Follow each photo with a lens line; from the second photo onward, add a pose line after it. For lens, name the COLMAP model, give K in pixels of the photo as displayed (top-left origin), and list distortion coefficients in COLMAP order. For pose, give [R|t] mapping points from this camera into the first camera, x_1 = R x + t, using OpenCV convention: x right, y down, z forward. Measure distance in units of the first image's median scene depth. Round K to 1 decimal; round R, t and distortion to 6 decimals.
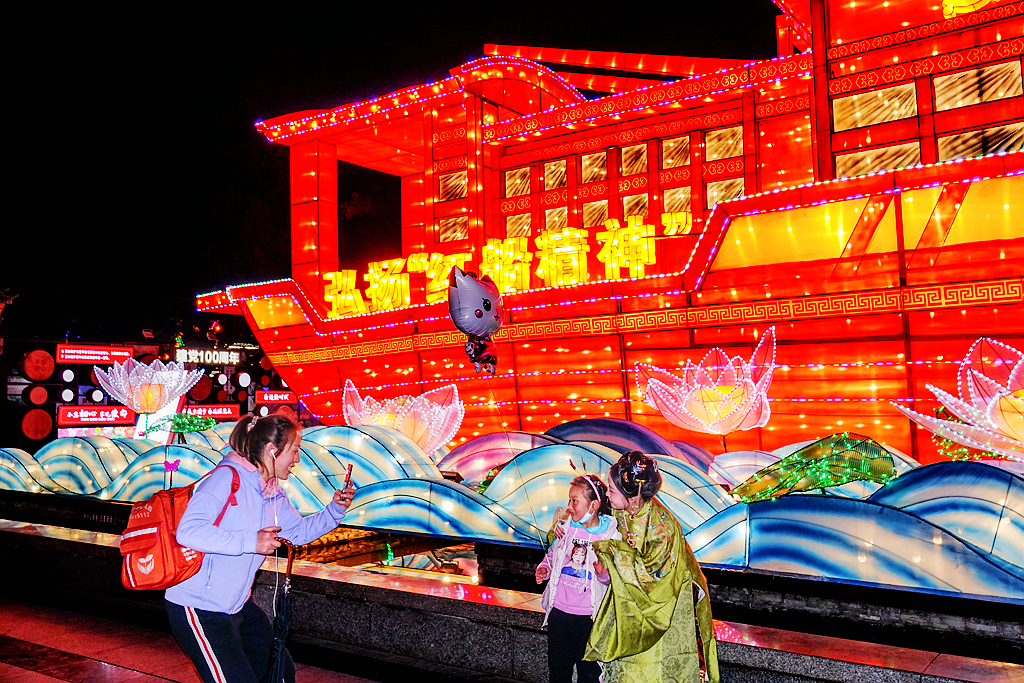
lens RADIAL K [[881.7, 0, 512.0], [0, 881.7, 341.5], [0, 0, 1]] dist [0.011890, 0.006503]
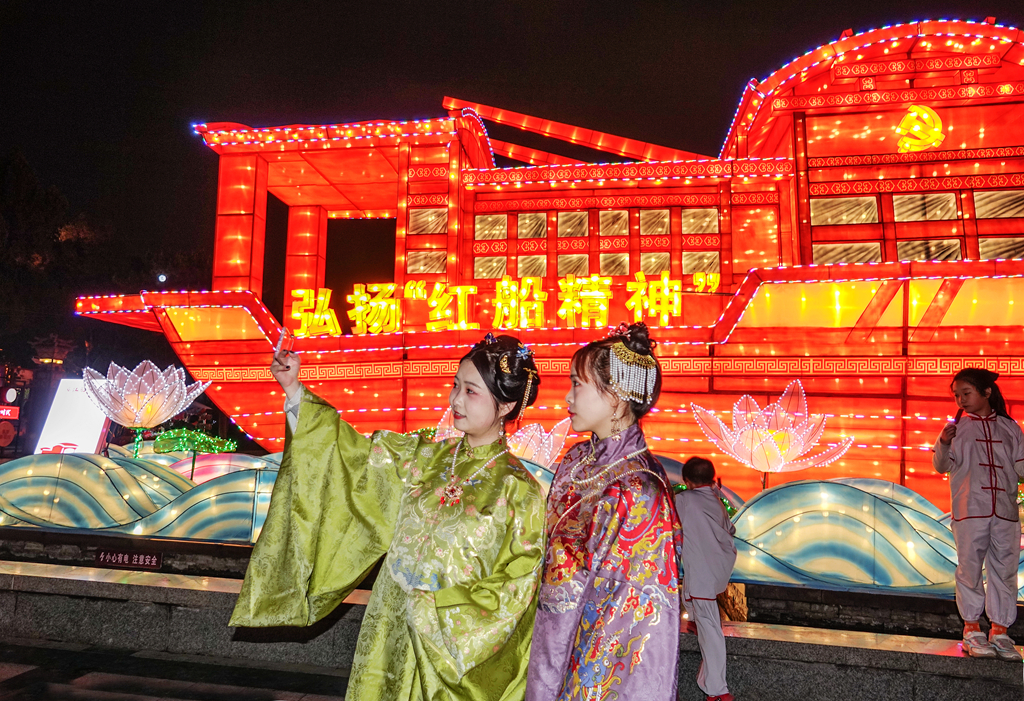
lens RADIAL K [[726.2, 0, 512.0], [0, 726.2, 350.5], [0, 0, 1]] dist [0.001581, 0.000118]
pose [[0.915520, 0.088264, 0.392469, -0.377428], [-0.069947, 0.995698, -0.060762, 0.025637], [-0.396144, 0.028177, 0.917756, 0.230344]]
